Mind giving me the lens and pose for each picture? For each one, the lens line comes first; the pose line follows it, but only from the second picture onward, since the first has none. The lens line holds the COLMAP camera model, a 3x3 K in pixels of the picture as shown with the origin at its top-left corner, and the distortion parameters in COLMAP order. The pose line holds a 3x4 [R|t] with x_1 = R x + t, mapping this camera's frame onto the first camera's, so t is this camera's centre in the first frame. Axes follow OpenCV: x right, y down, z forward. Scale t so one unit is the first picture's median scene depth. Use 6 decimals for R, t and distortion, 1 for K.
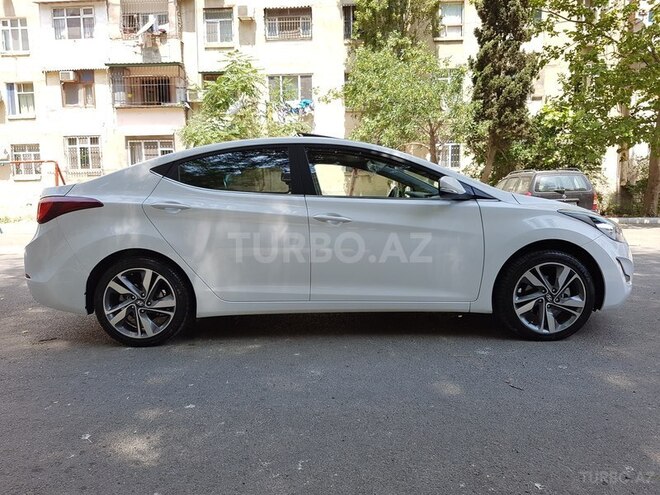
lens RADIAL K [[536.3, 0, 330.0], [0, 536.3, 247.5], [0, 0, 1]] dist [0.076078, -0.138280]
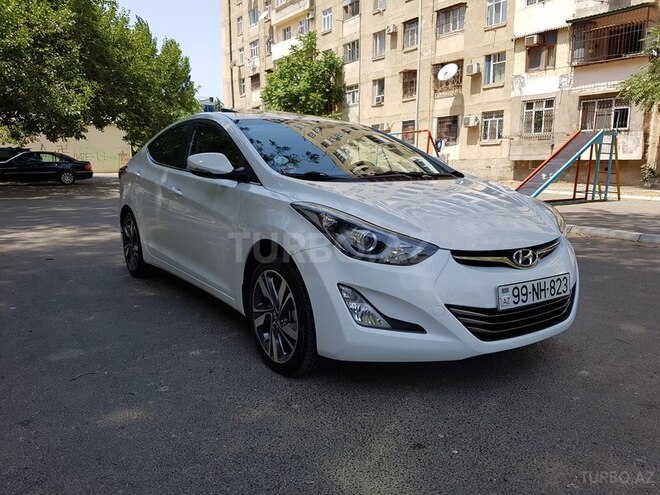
lens RADIAL K [[536.3, 0, 330.0], [0, 536.3, 247.5], [0, 0, 1]] dist [0.076078, -0.138280]
pose [[0.558251, 0.149318, -0.816125, 0.186864], [-0.091920, 0.988747, 0.118025, -0.017455], [0.824565, 0.009131, 0.565694, 0.113938]]
